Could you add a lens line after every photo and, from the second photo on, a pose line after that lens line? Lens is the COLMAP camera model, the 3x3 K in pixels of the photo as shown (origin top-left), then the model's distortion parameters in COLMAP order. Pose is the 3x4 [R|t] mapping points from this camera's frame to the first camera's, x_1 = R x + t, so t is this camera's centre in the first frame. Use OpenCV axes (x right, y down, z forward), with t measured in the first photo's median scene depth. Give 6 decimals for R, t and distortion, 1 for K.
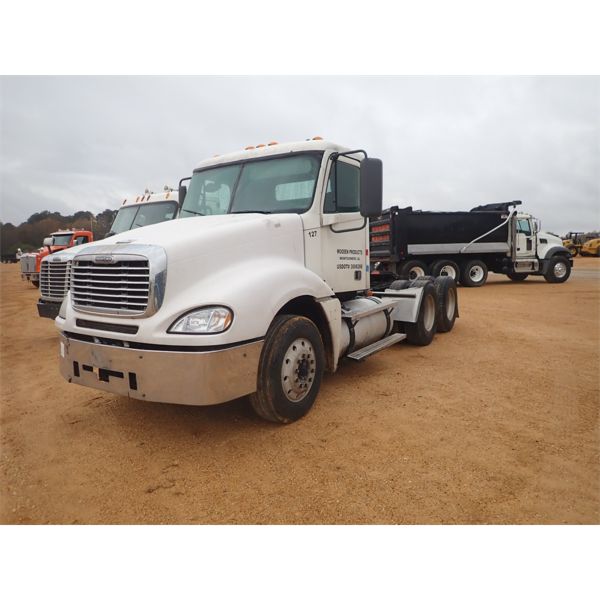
lens RADIAL K [[443.4, 0, 305.4], [0, 443.4, 297.9], [0, 0, 1]] dist [0.006587, 0.000222]
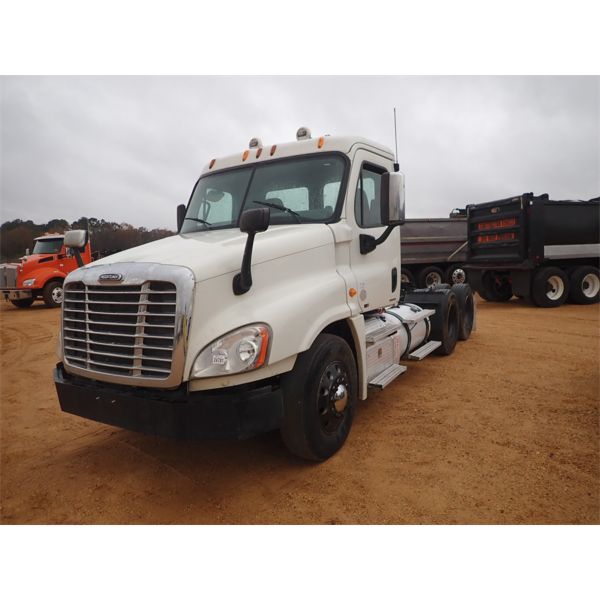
lens RADIAL K [[443.4, 0, 304.3], [0, 443.4, 298.0], [0, 0, 1]] dist [0.006587, 0.000222]
pose [[0.998904, -0.015504, 0.044161, -0.190810], [0.016174, 0.999759, -0.014865, -0.028565], [-0.043920, 0.015563, 0.998914, 0.280308]]
